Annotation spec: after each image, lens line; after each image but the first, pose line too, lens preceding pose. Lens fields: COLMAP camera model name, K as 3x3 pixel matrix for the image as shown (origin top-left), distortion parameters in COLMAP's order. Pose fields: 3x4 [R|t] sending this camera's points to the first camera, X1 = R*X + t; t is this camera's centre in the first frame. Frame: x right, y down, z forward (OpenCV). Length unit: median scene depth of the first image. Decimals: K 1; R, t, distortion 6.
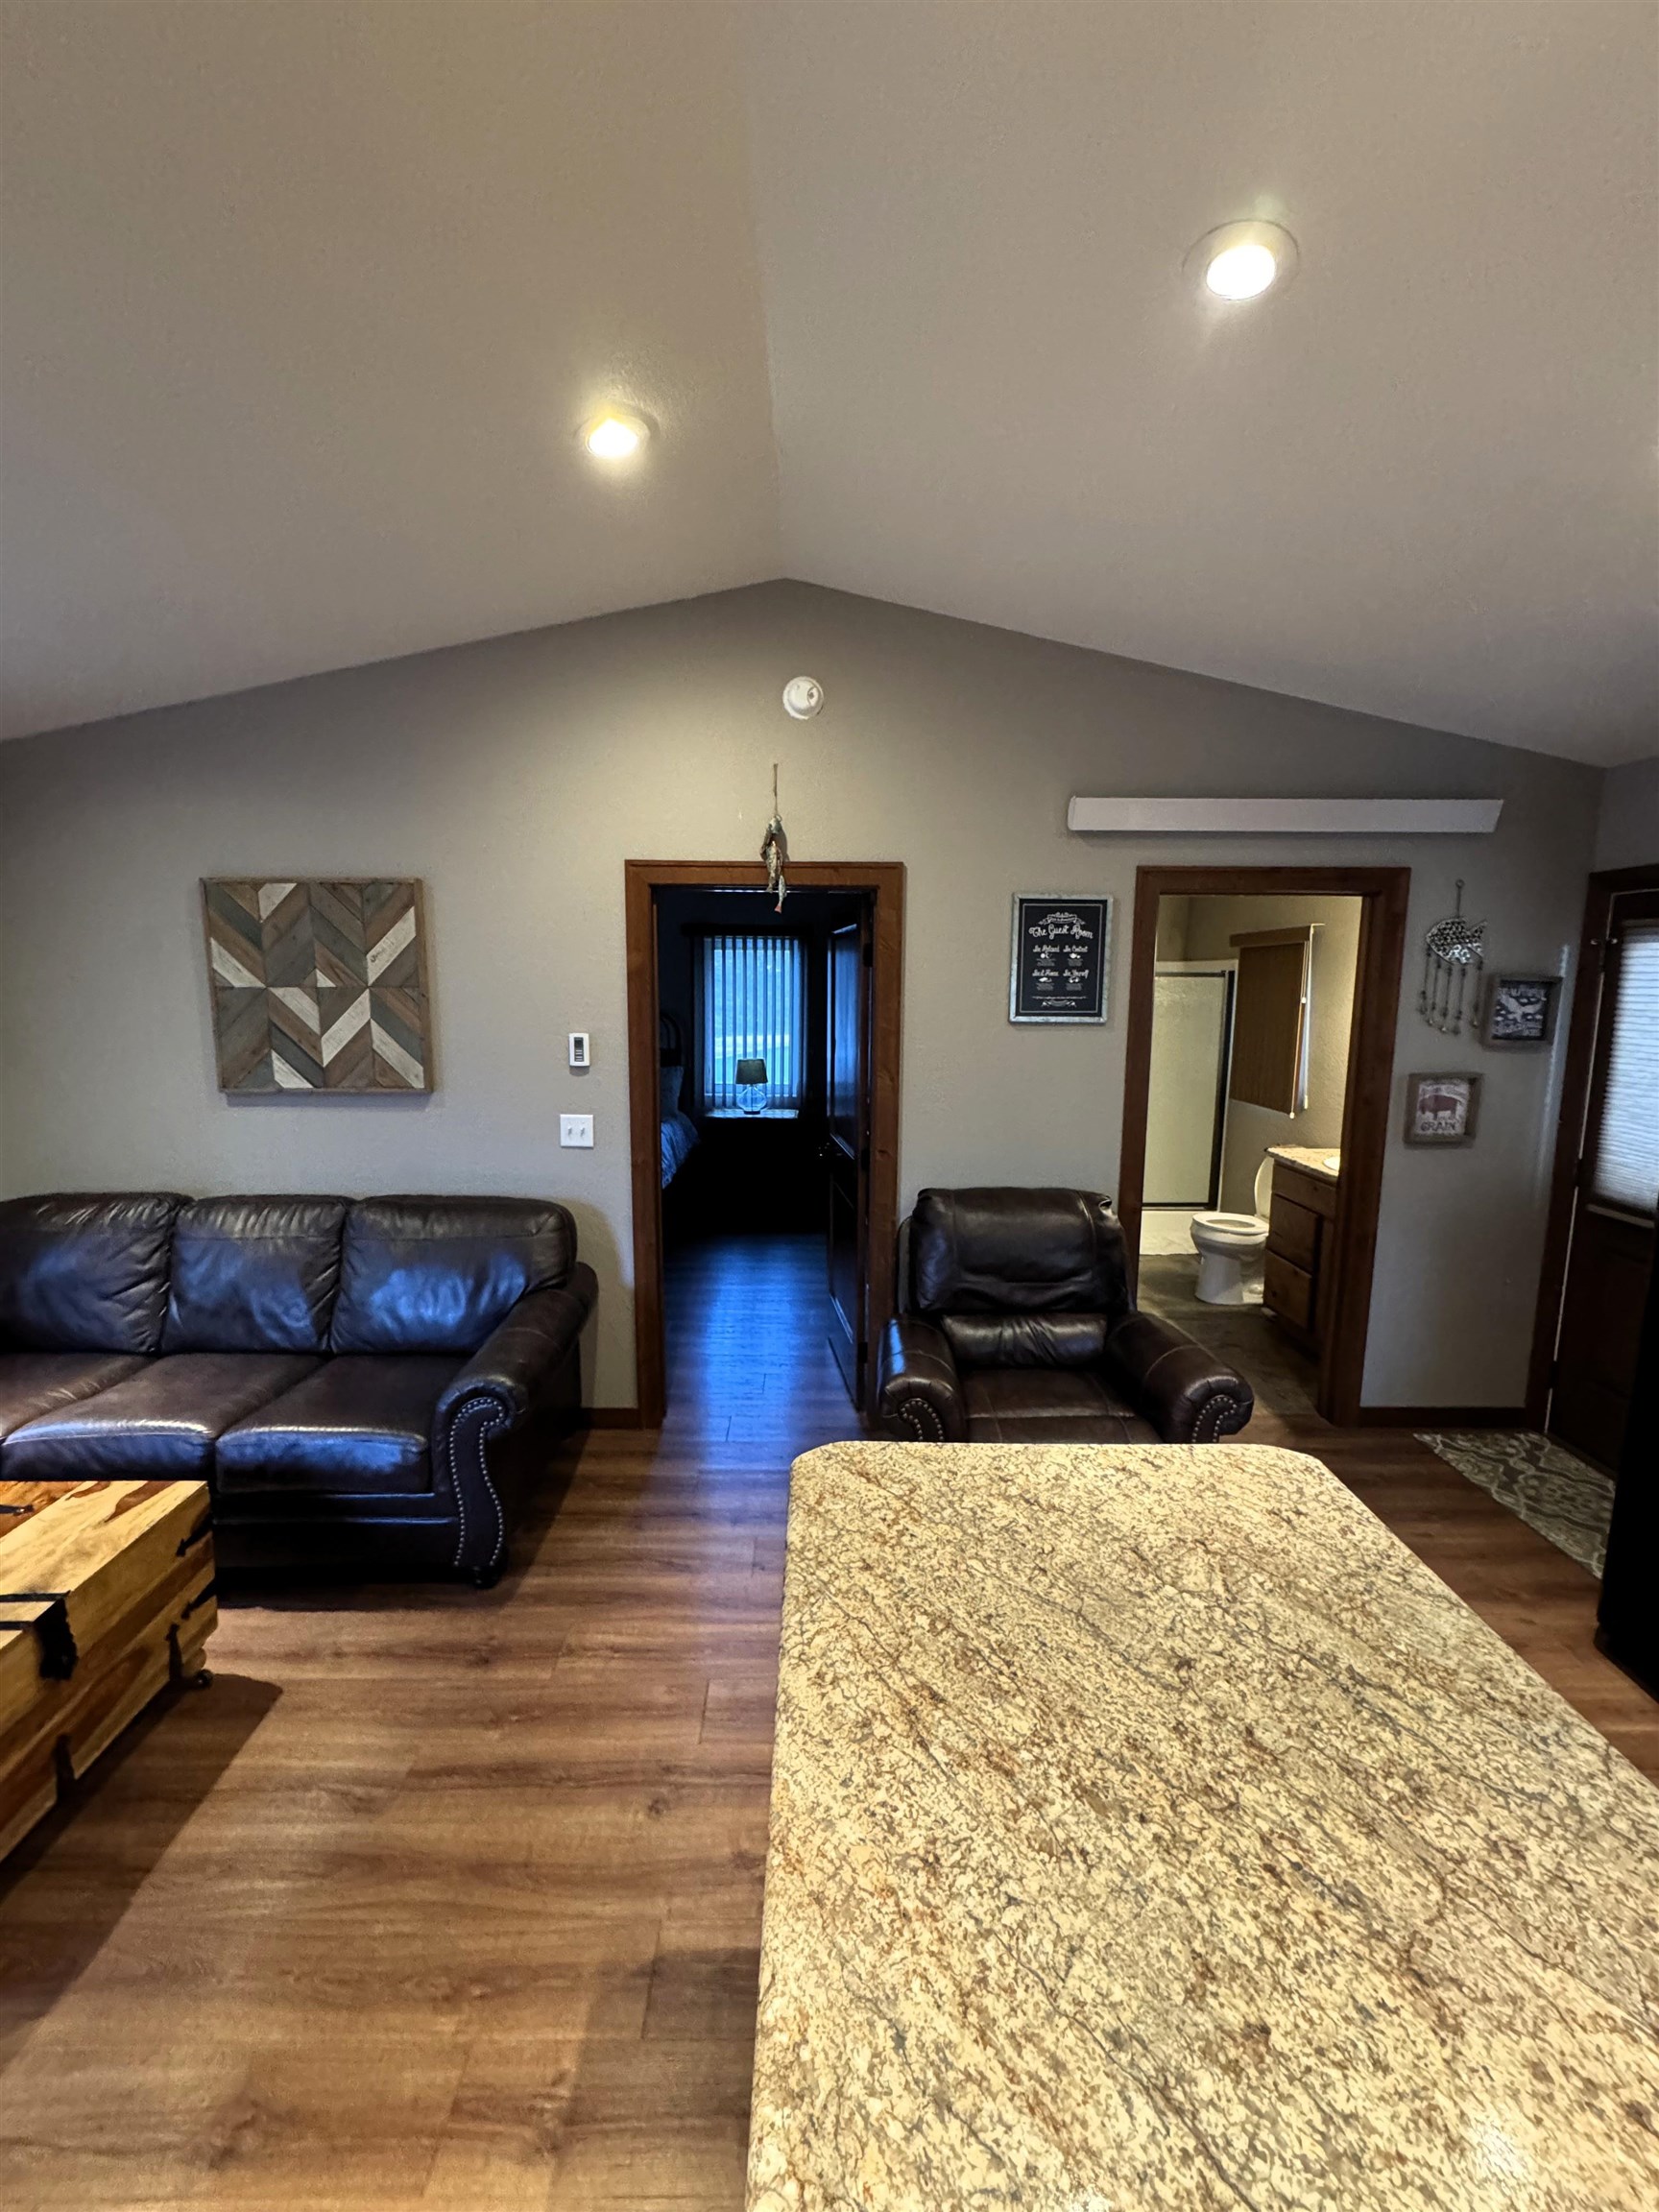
lens RADIAL K [[881.7, 0, 828.4], [0, 881.7, 1099.6], [0, 0, 1]] dist [-0.004644, 0.000516]
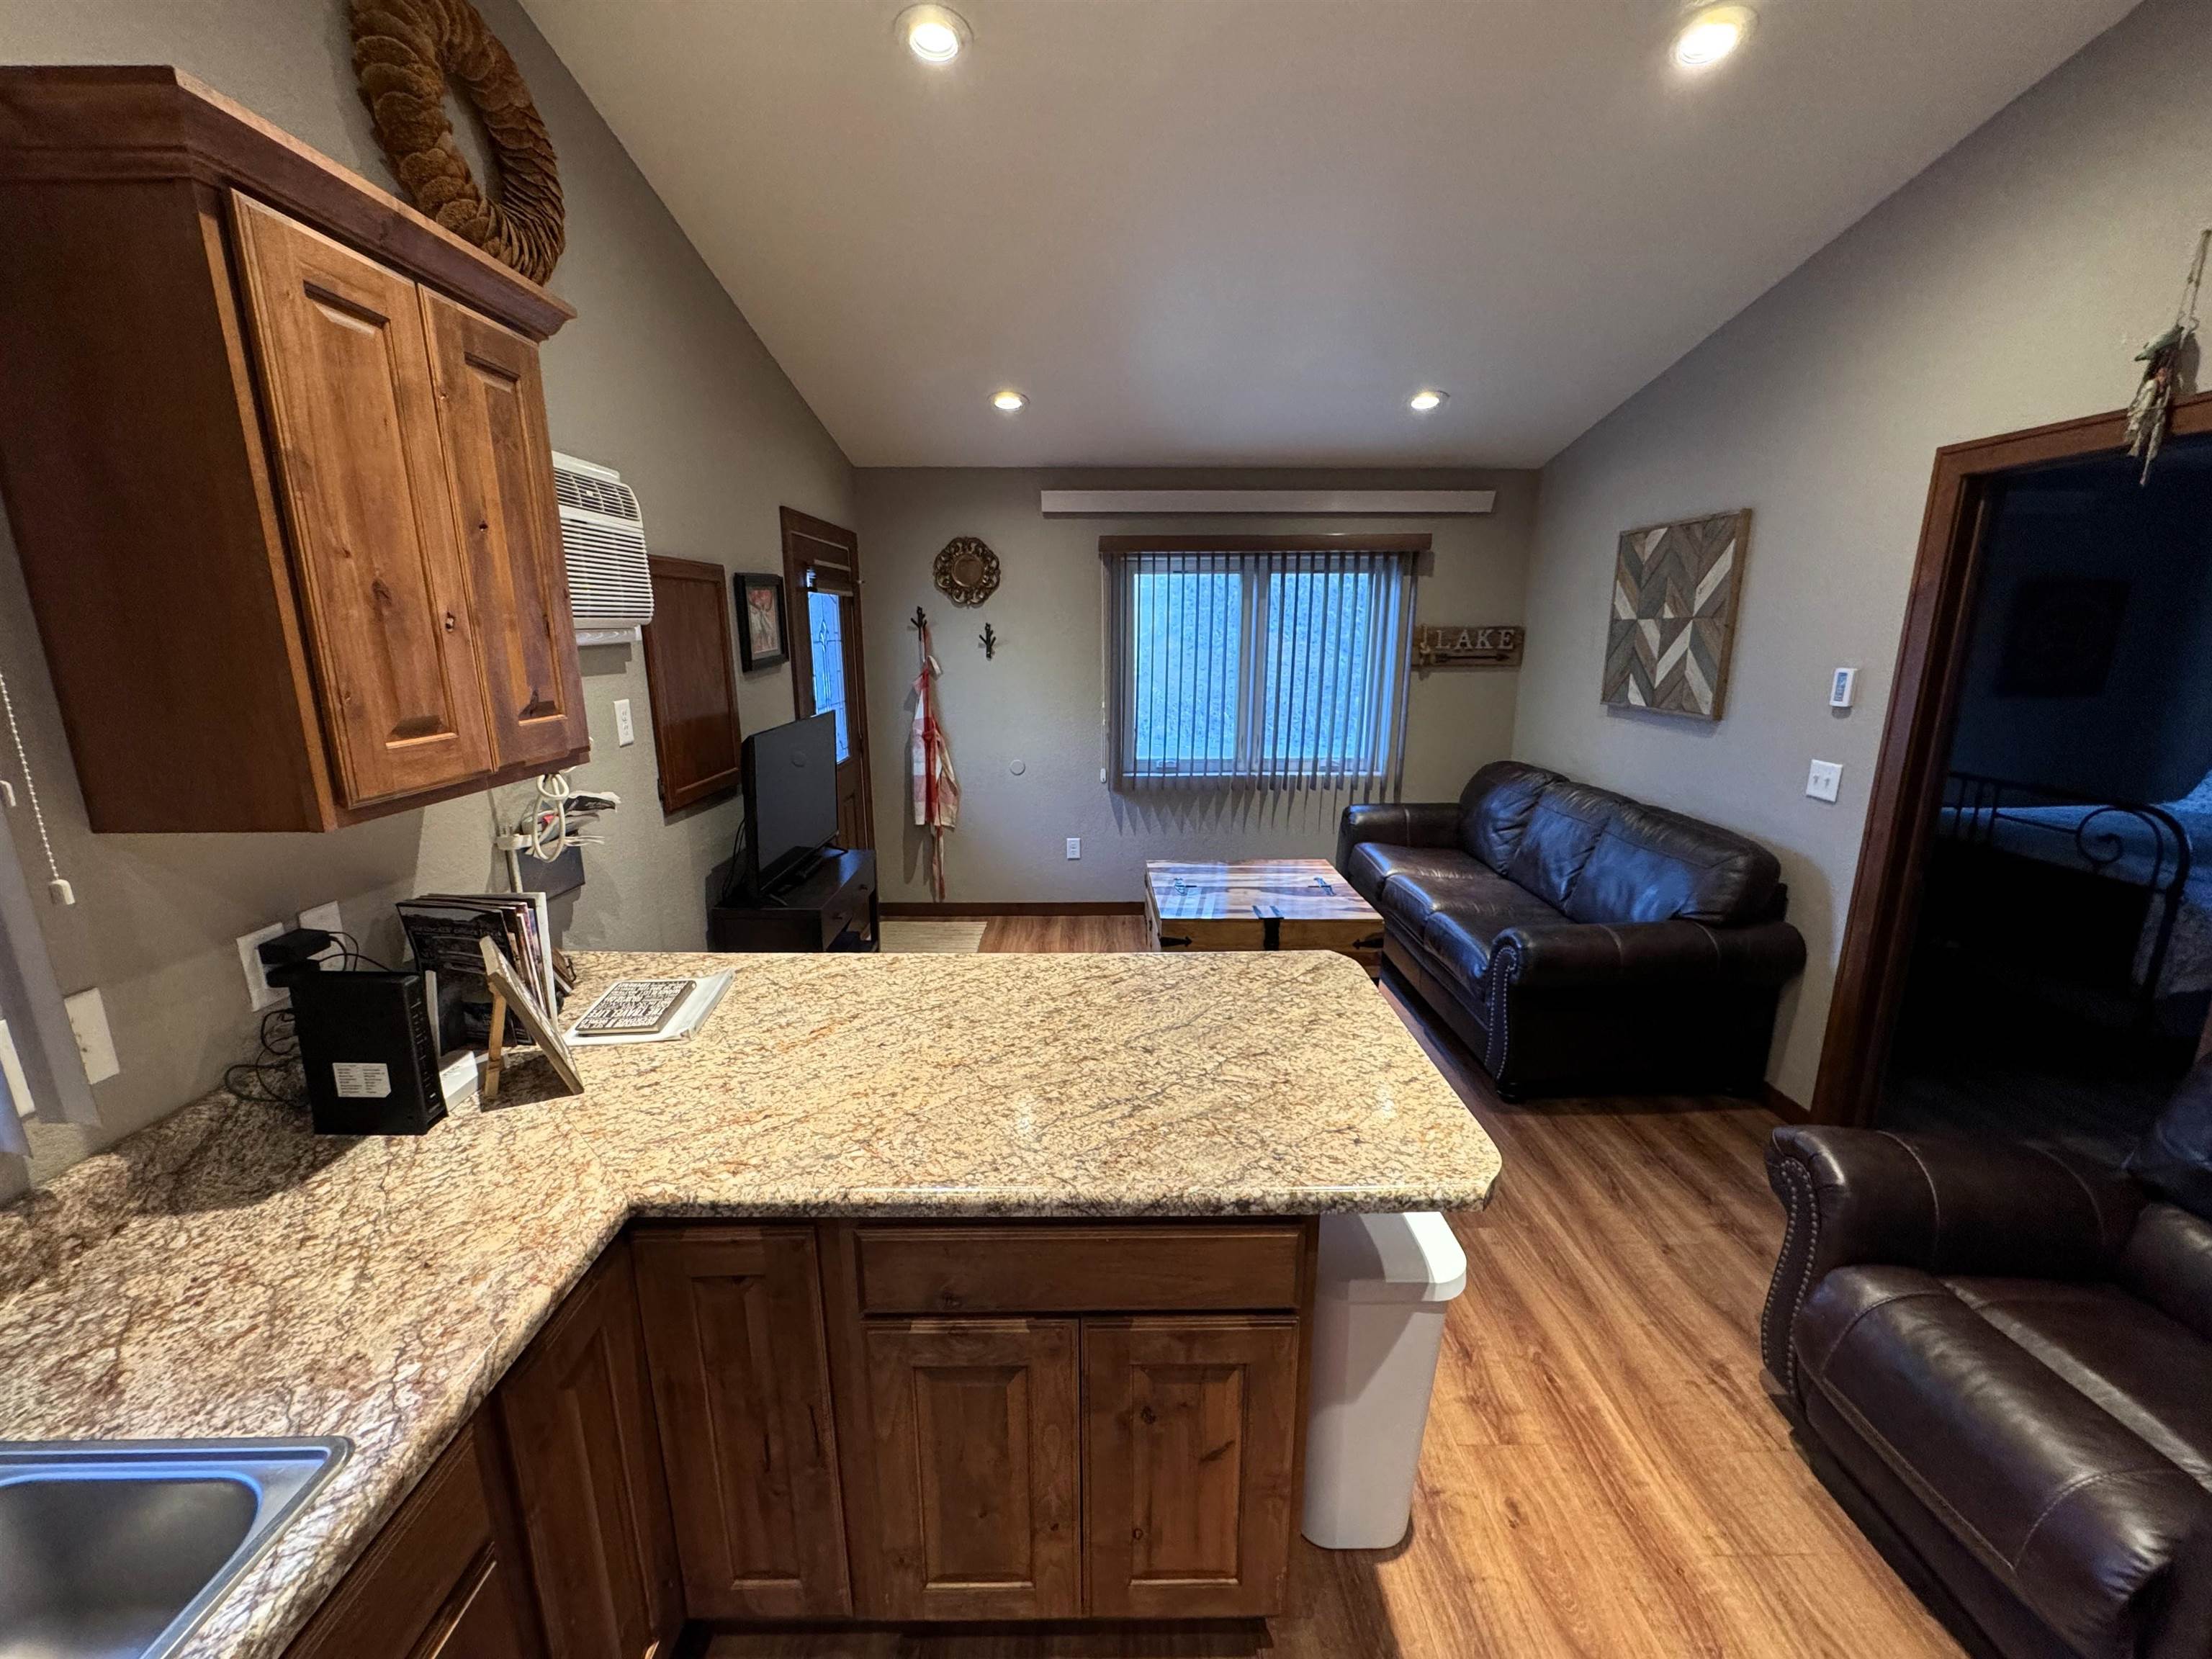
lens RADIAL K [[881.7, 0, 1103.4], [0, 881.7, 827.1], [0, 0, 1]] dist [-0.004644, 0.000516]
pose [[-0.007526, 0.214899, -0.976607, 0.613502], [-0.127402, 0.968470, 0.214090, -0.016500], [0.991823, 0.126033, 0.020090, 0.286543]]
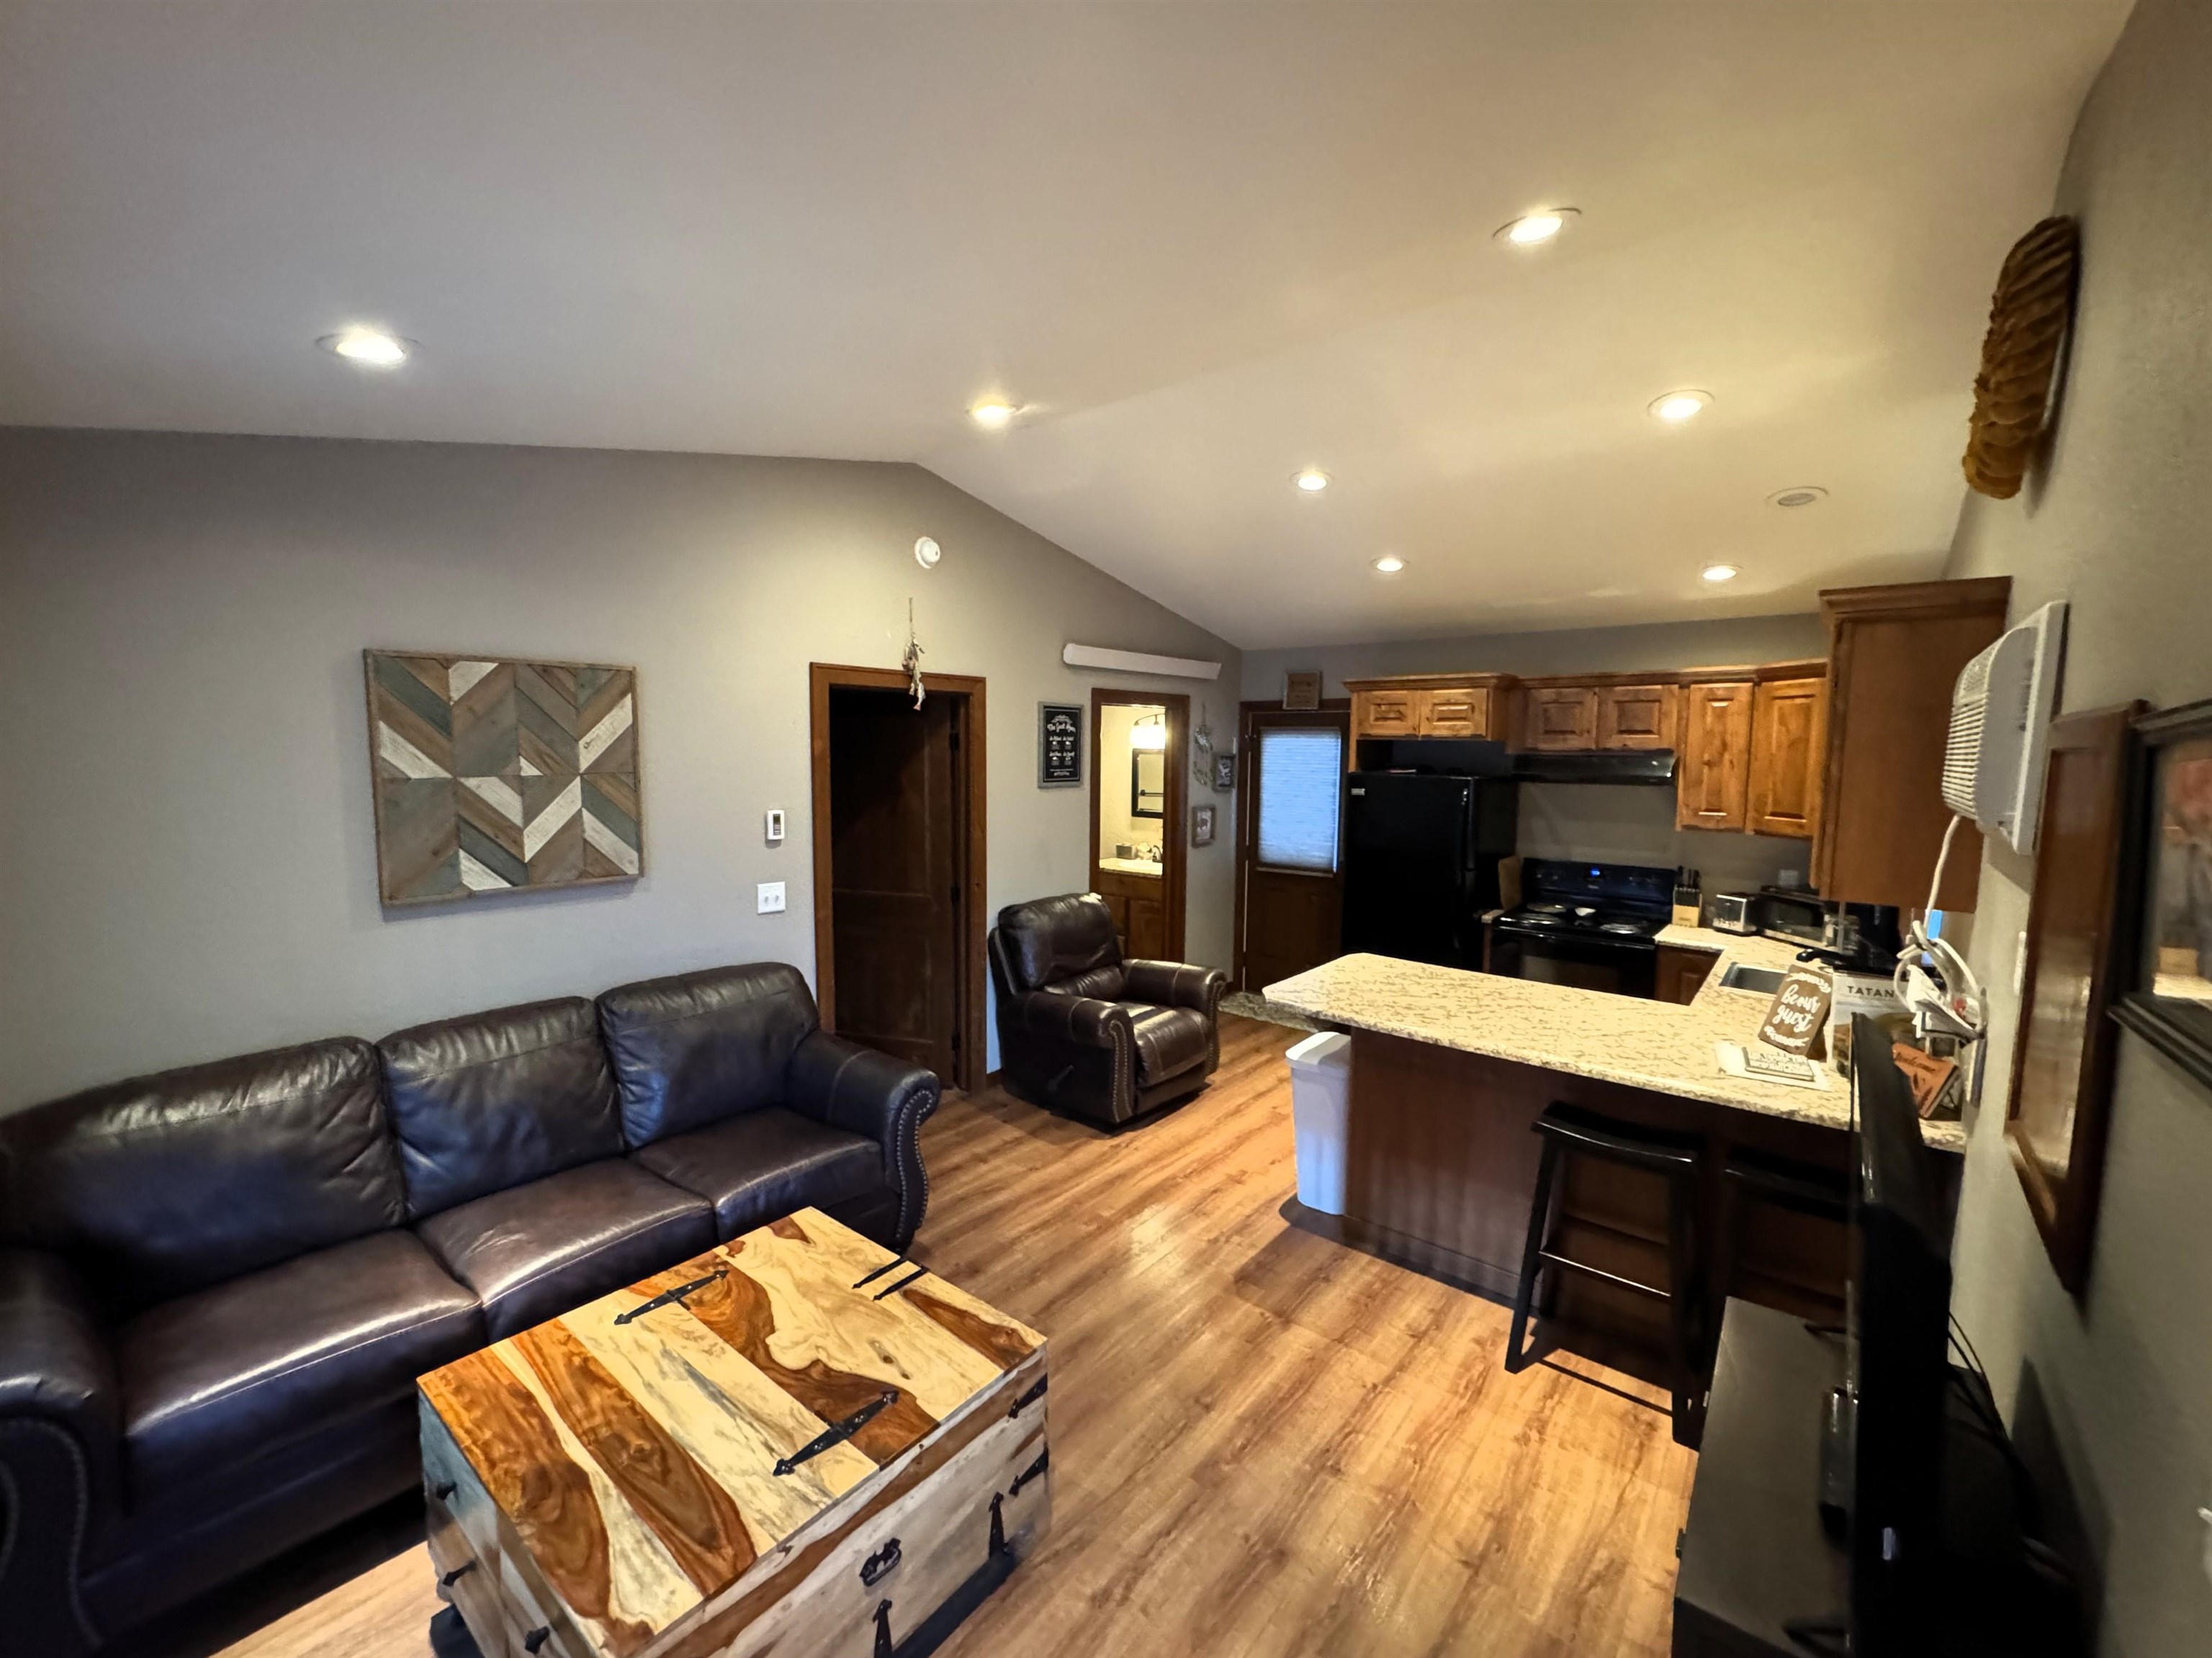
lens RADIAL K [[894.7, 0, 1100.2], [0, 894.7, 826.6], [0, 0, 1]] dist [-0.002270, 0.000292]
pose [[0.648488, -0.069557, 0.758040, -0.906629], [0.095090, 0.995419, 0.009990, -0.027229], [-0.755262, 0.065603, 0.652132, -0.061809]]
